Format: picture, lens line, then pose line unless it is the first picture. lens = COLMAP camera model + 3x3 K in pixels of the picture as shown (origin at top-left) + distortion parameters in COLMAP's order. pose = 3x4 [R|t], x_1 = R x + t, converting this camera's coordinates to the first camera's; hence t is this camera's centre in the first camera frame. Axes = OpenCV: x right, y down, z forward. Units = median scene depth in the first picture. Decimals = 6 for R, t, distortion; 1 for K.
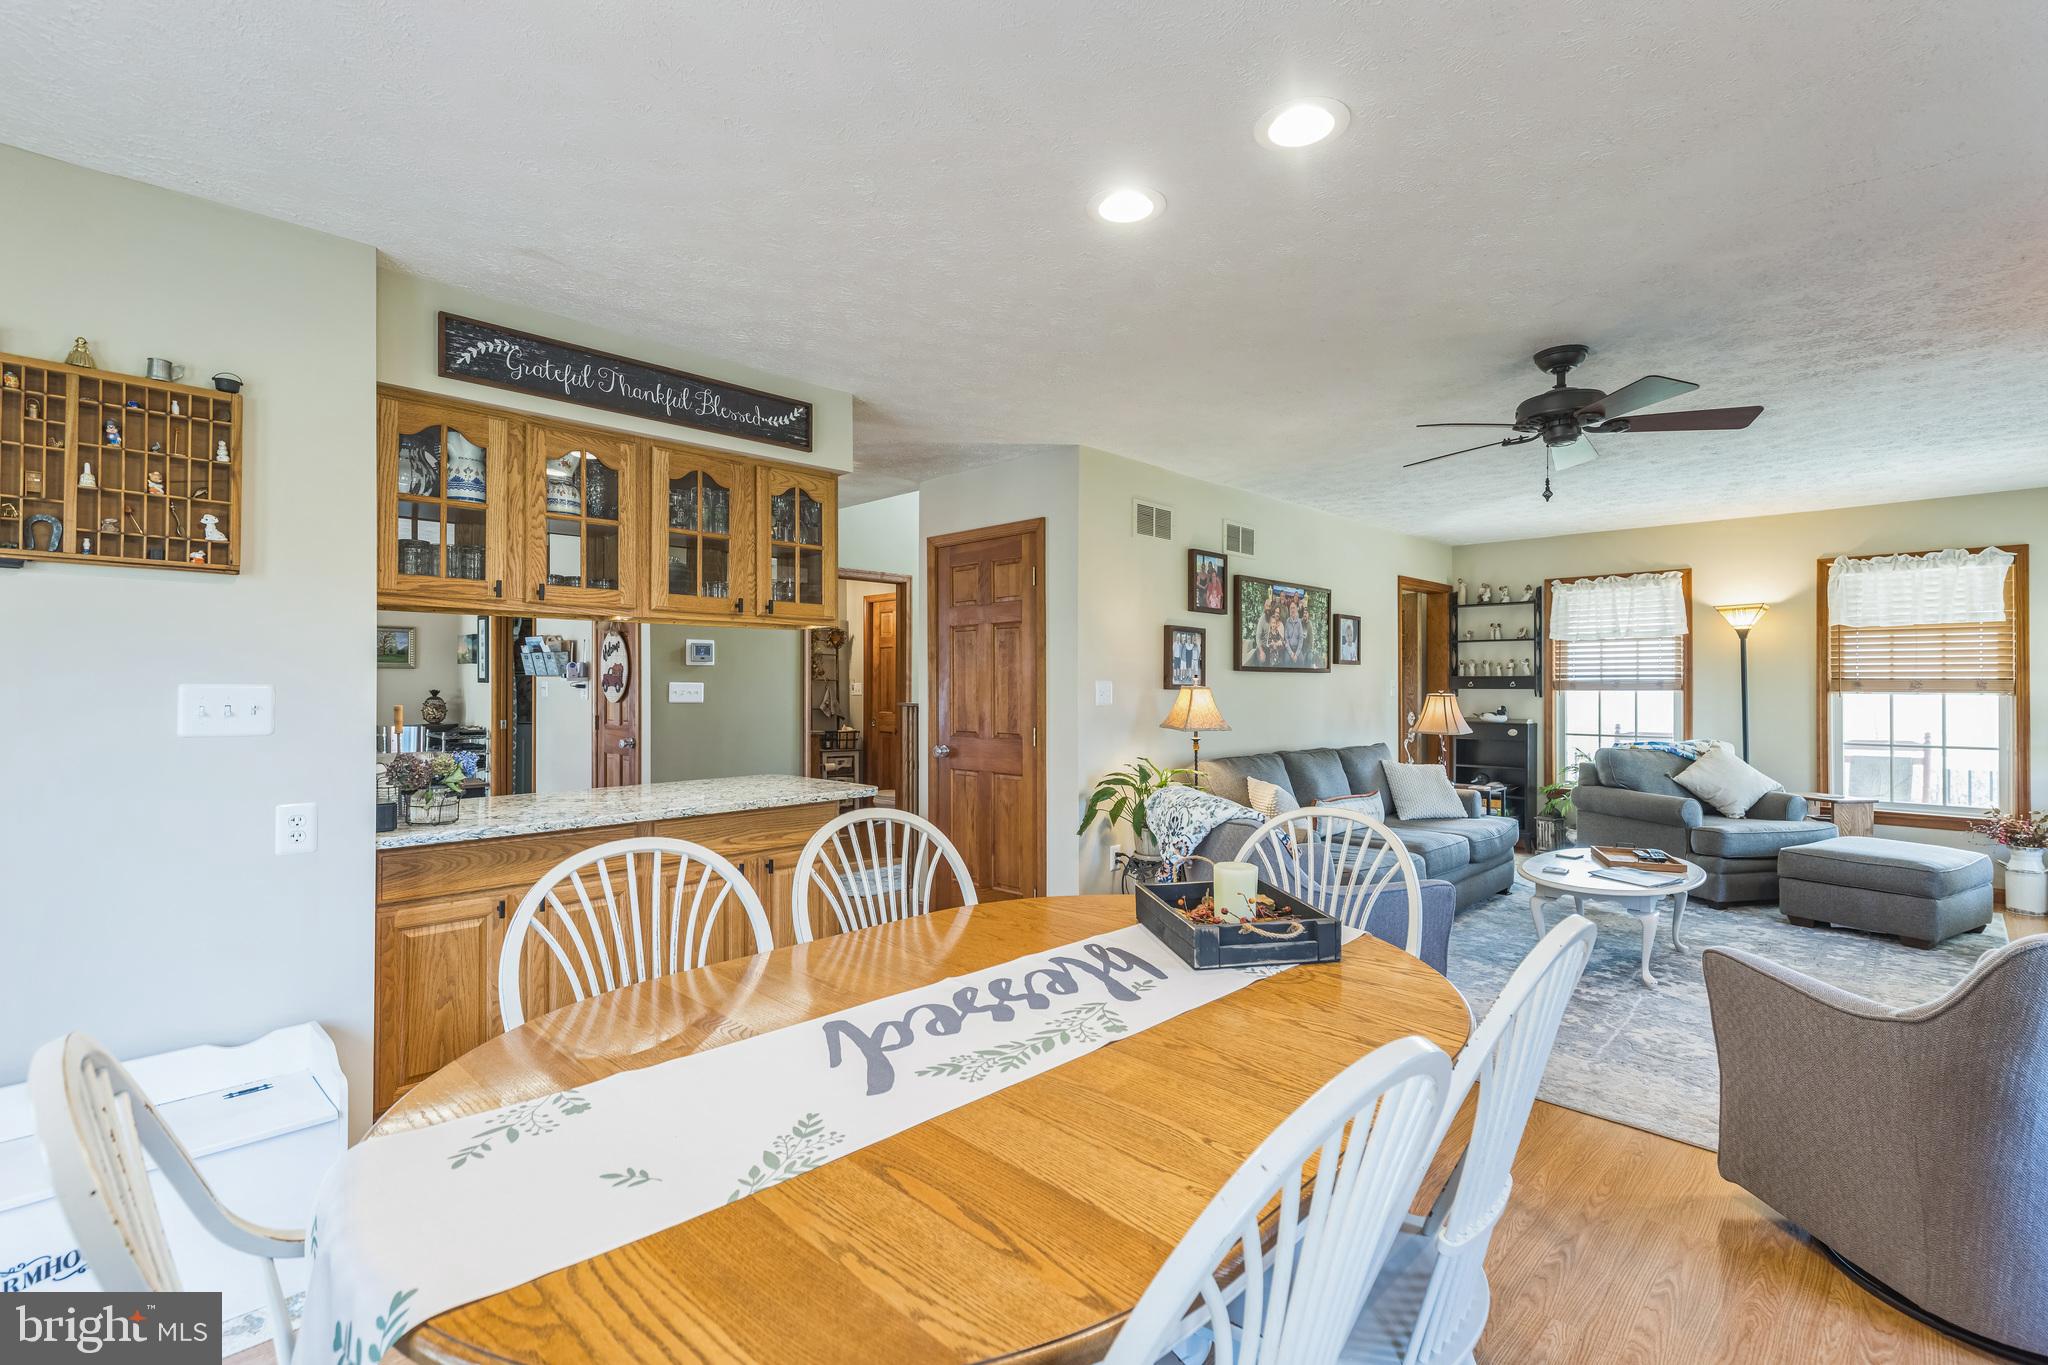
lens RADIAL K [[925.0, 0, 1023.9], [0, 925.0, 685.2], [0, 0, 1]] dist [0.007323, -0.000729]
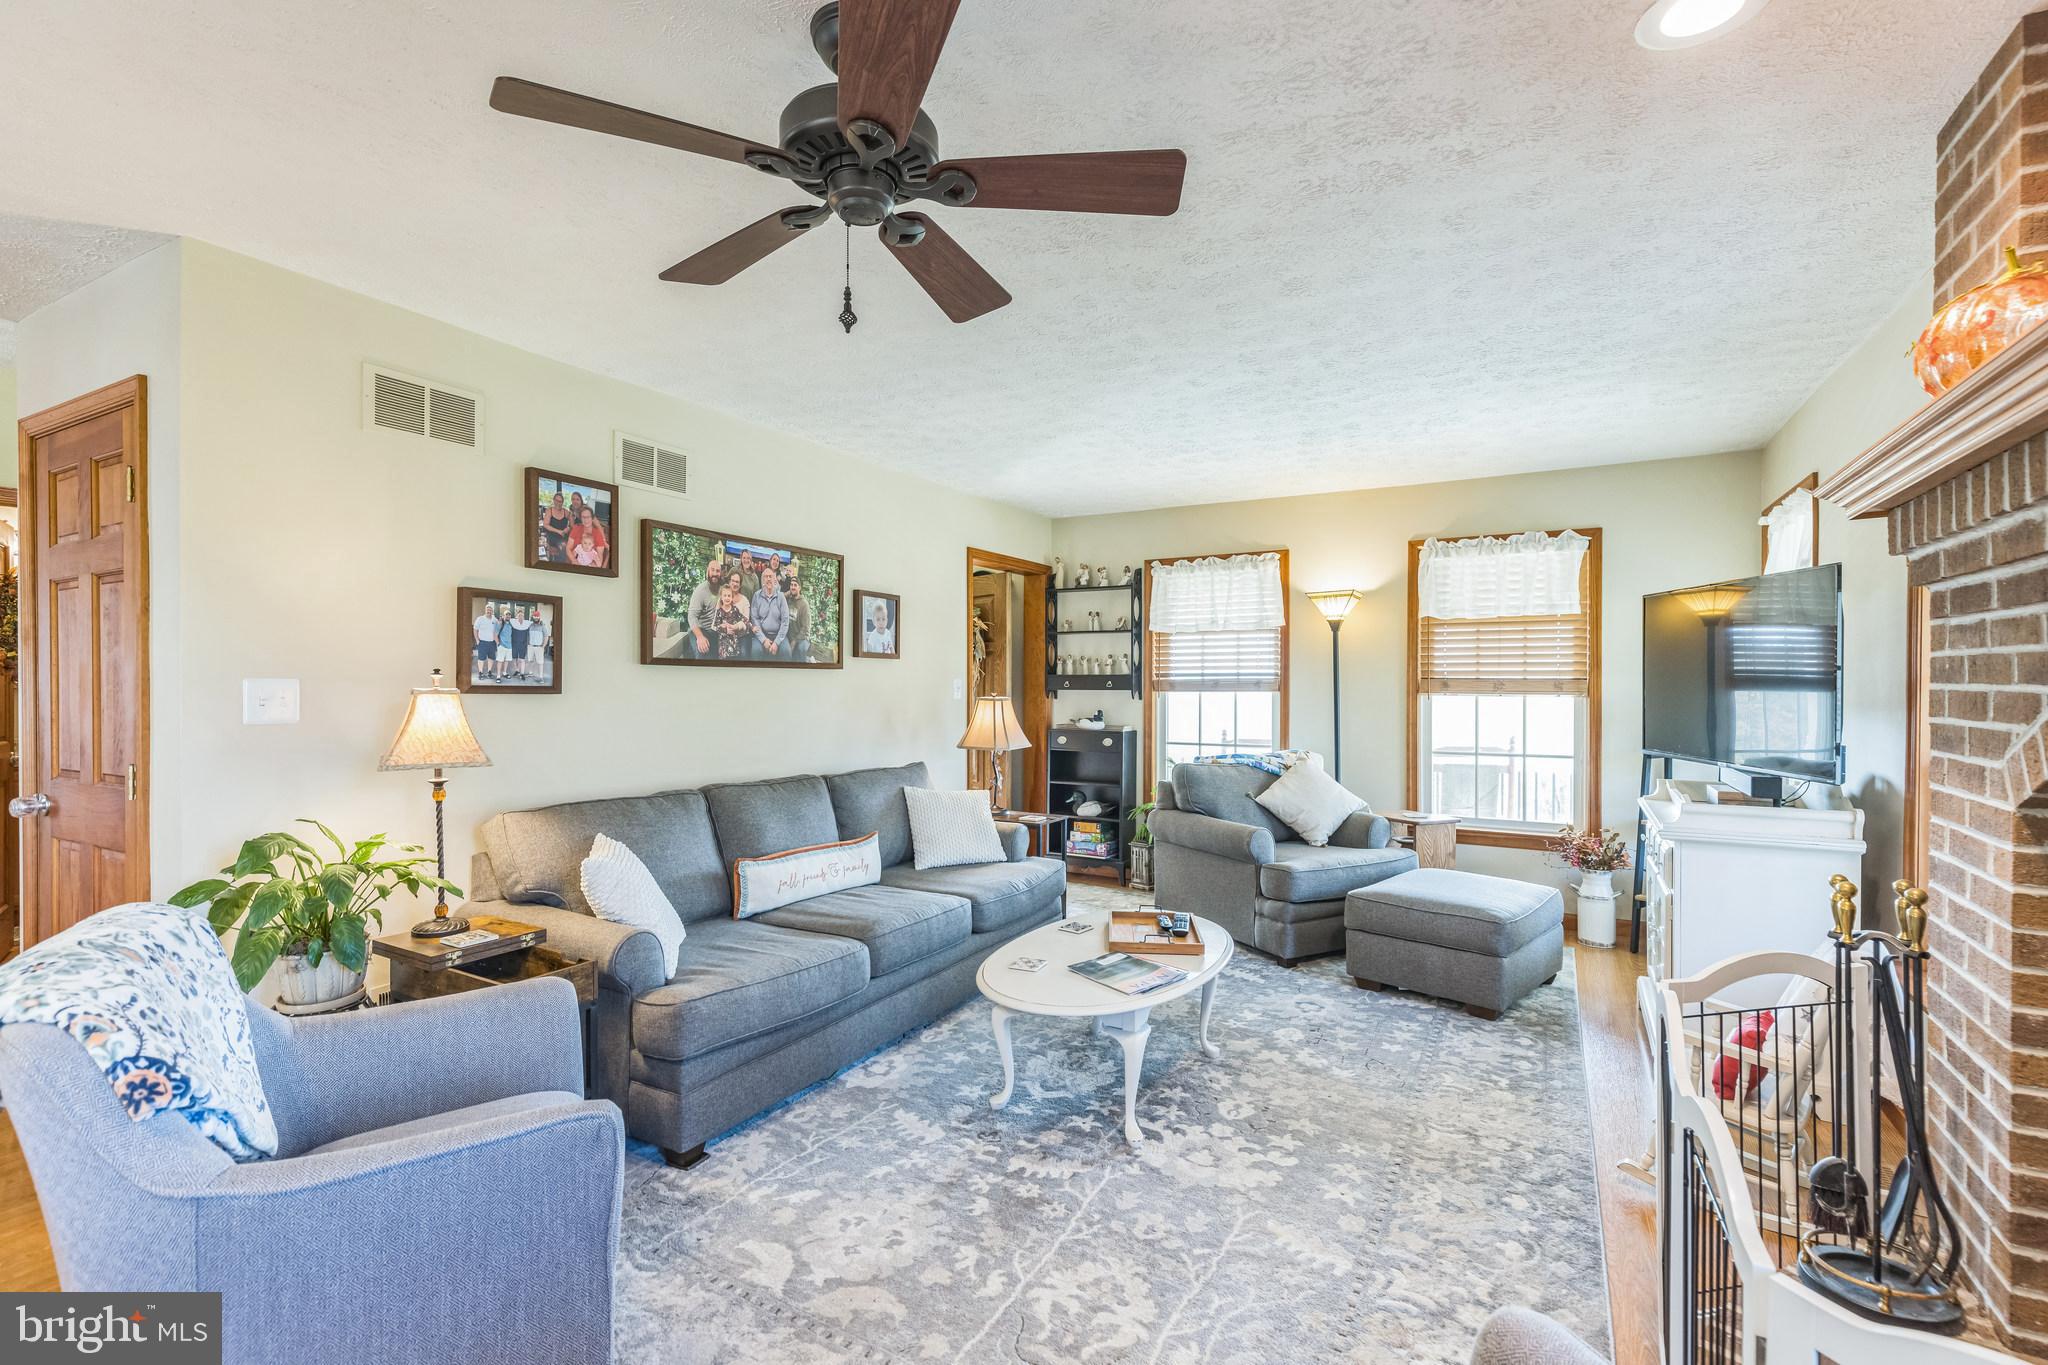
lens RADIAL K [[932.6, 0, 1021.8], [0, 932.6, 696.0], [0, 0, 1]] dist [0.013607, -0.000053]
pose [[0.965237, -0.003174, 0.261355, 0.294304], [-0.000148, 0.999919, 0.012690, -0.001422], [-0.261375, -0.012288, 0.965159, 0.265612]]
